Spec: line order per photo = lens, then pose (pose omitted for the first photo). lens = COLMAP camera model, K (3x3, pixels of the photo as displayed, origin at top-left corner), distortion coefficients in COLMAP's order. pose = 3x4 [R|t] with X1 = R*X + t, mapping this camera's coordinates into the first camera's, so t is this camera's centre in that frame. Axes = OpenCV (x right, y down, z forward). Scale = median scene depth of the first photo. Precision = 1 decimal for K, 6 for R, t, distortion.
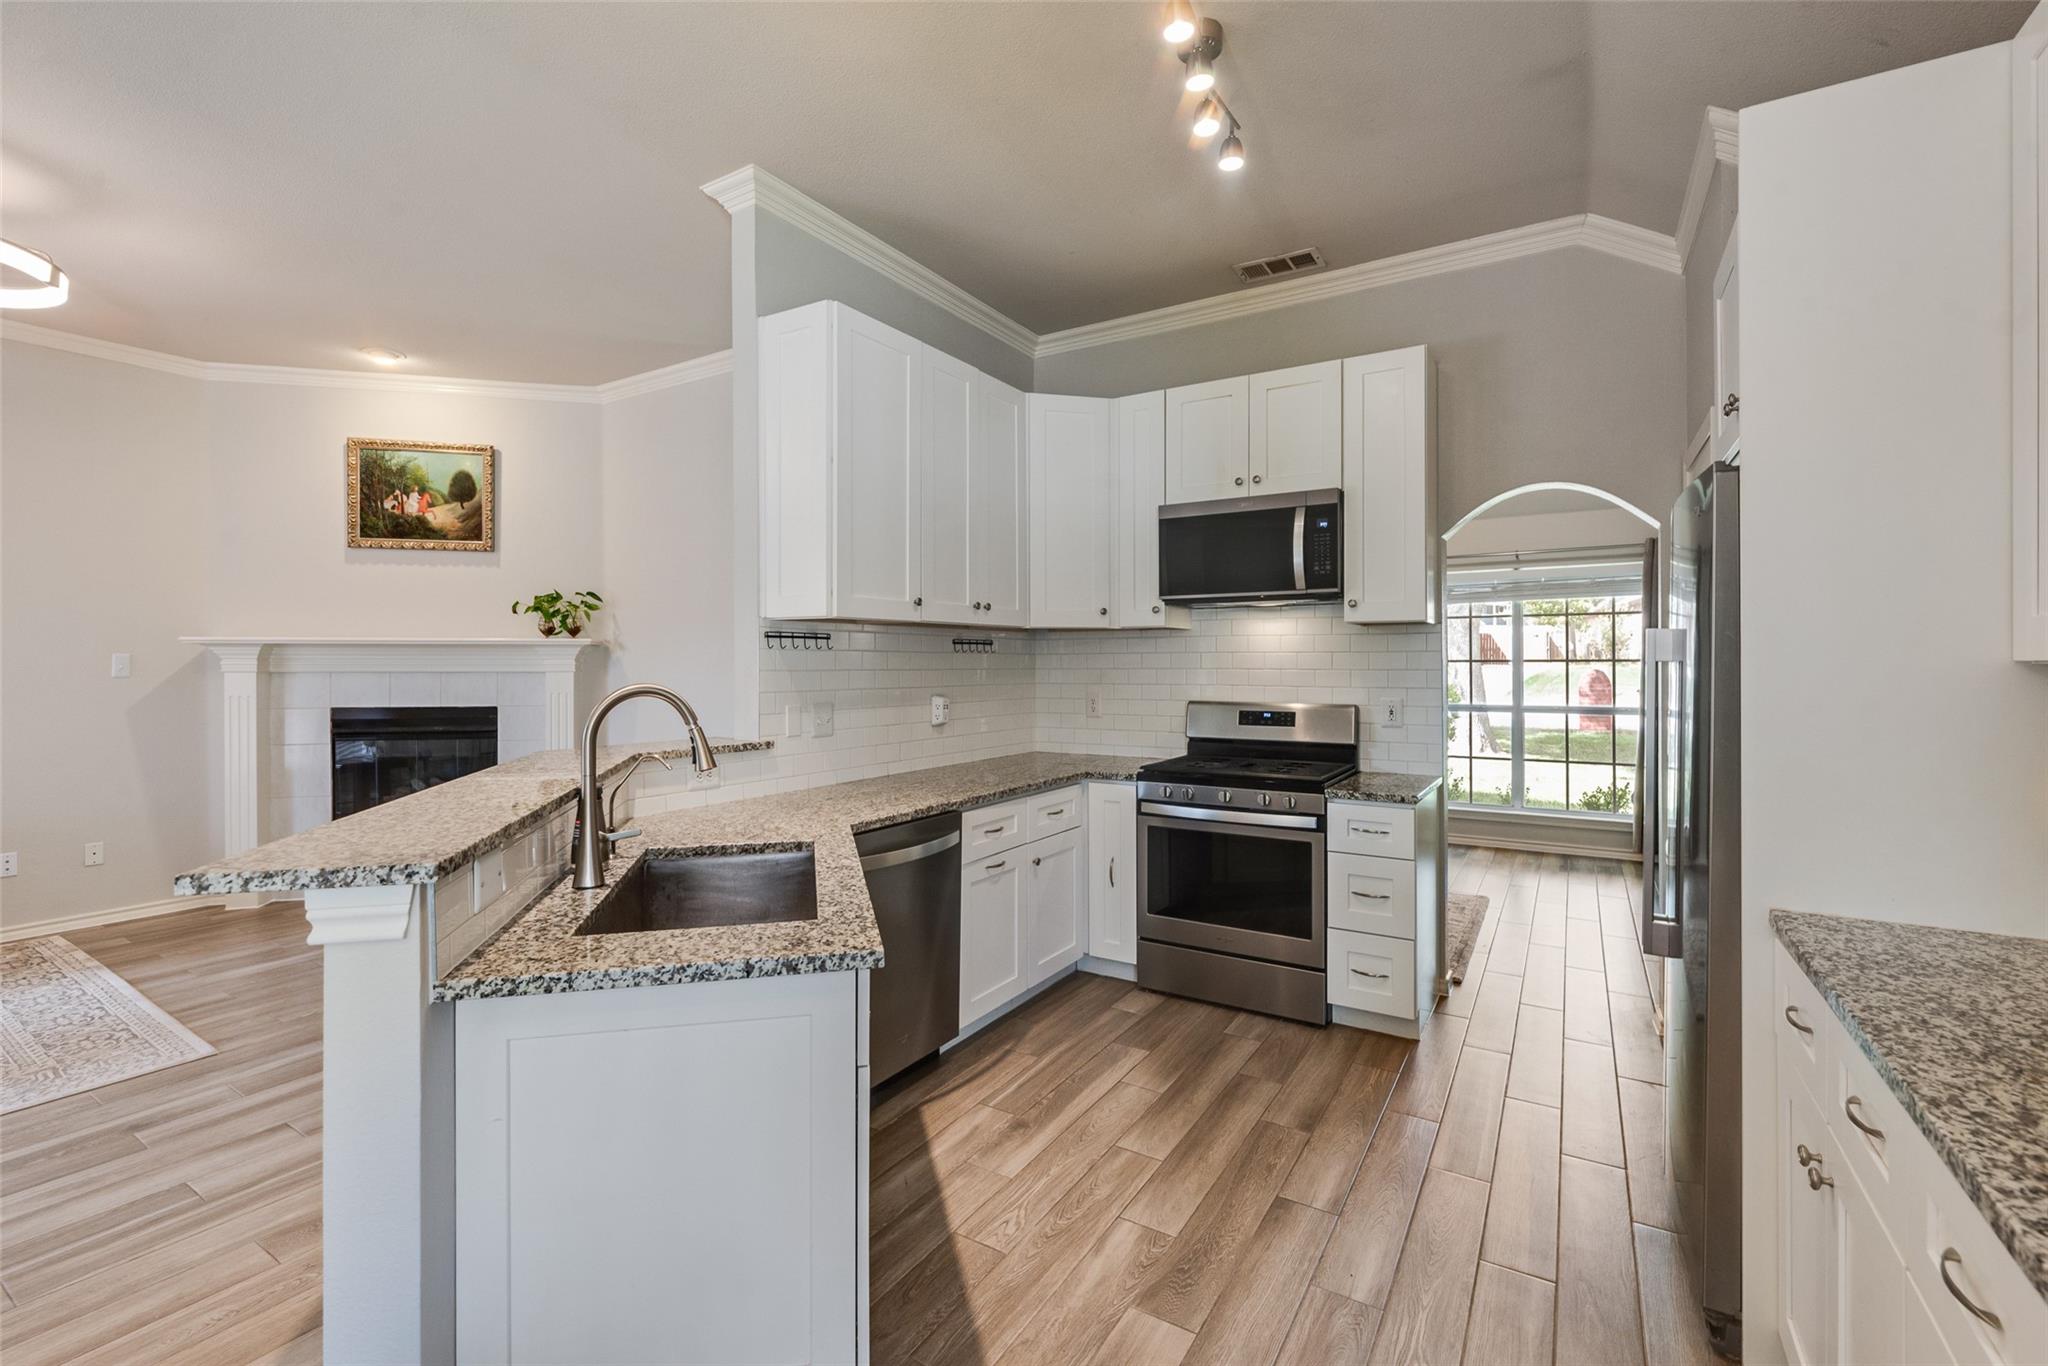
lens RADIAL K [[889.9, 0, 1021.9], [0, 889.9, 664.0], [0, 0, 1]] dist [-0.002066, 0.001478]
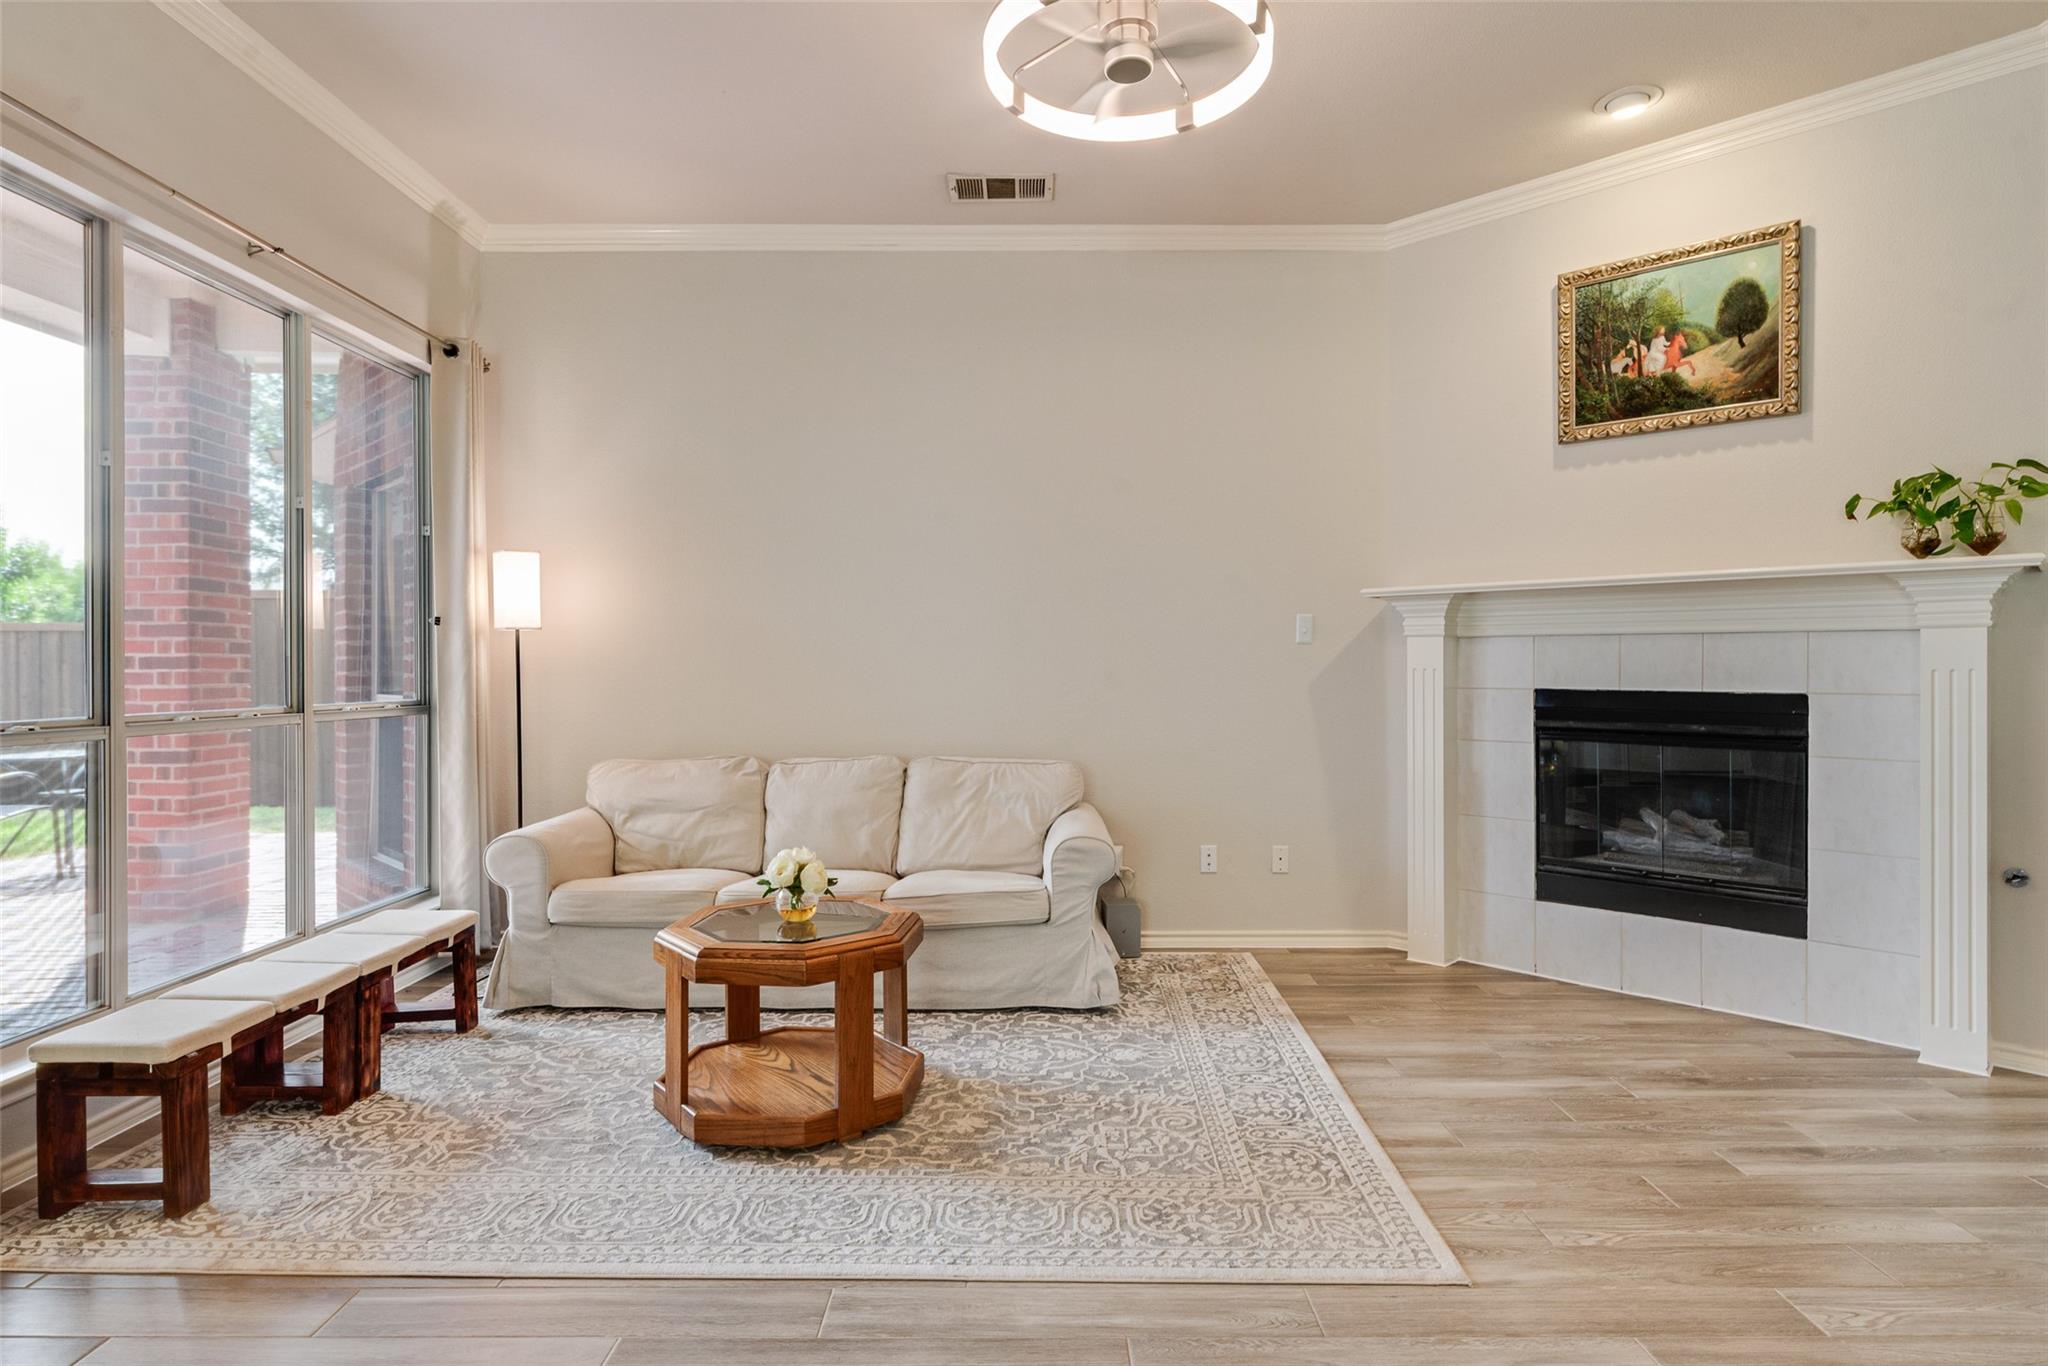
lens RADIAL K [[1060.0, 0, 1008.7], [0, 1060.0, 668.9], [0, 0, 1]] dist [-0.005385, 0.001537]
pose [[0.512158, 0.000831, -0.858891, -0.292126], [-0.000955, 0.999999, 0.000399, 0.033690], [0.858891, 0.000616, 0.512159, 0.250717]]
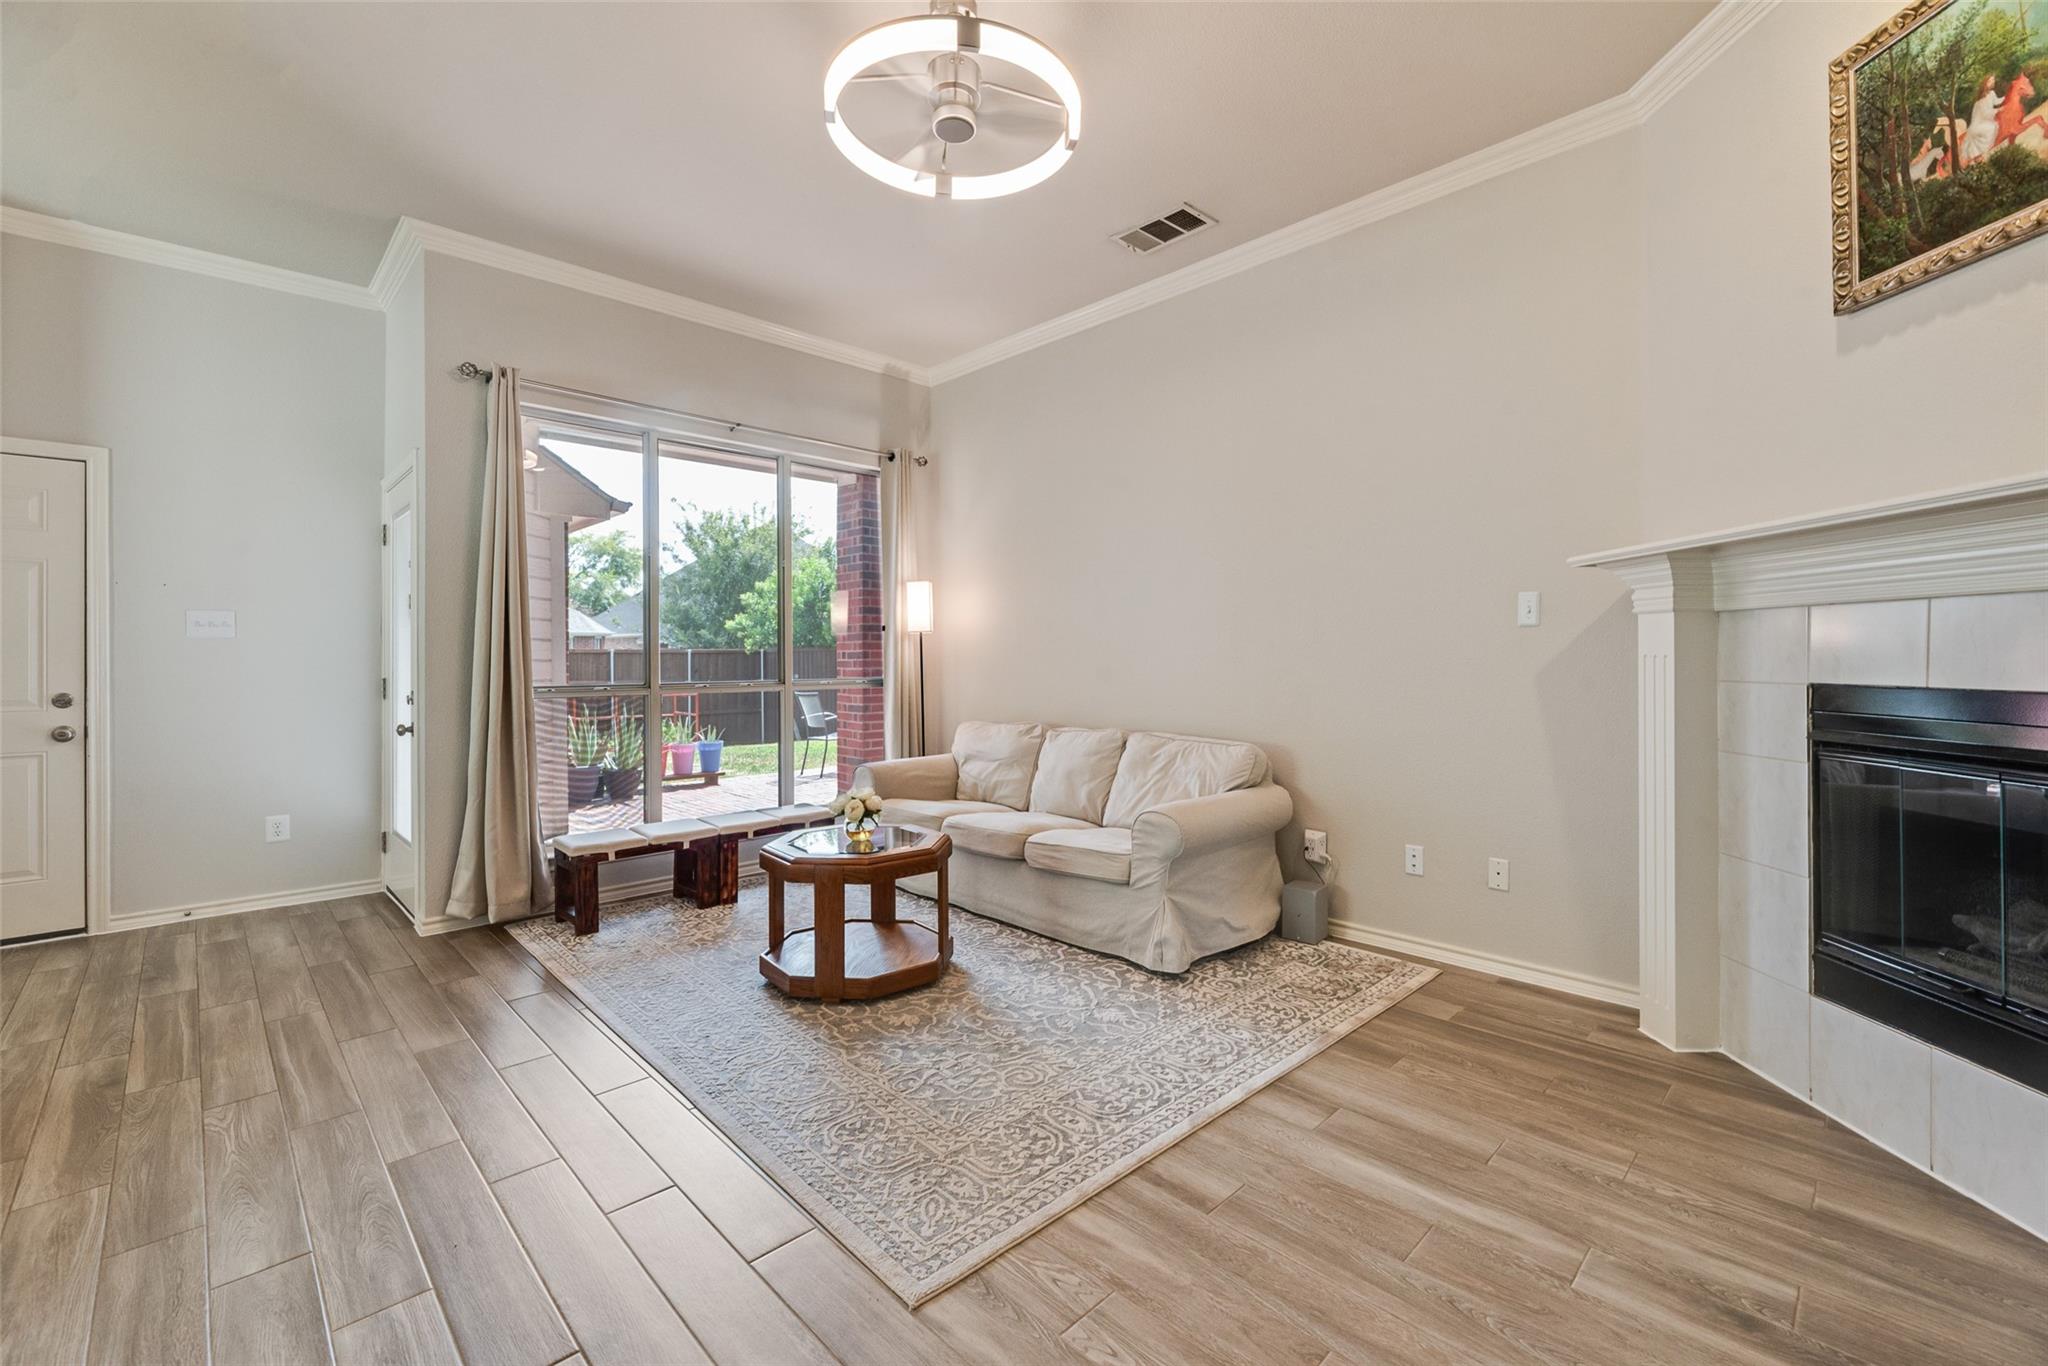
lens RADIAL K [[845.5, 0, 1077.4], [0, 845.5, 659.8], [0, 0, 1]] dist [-0.002615, -0.001126]
pose [[-0.233596, 0.003029, -0.972329, -0.267062], [0.003222, 0.999992, 0.002341, 0.034158], [0.972328, -0.002586, -0.233604, 0.724890]]
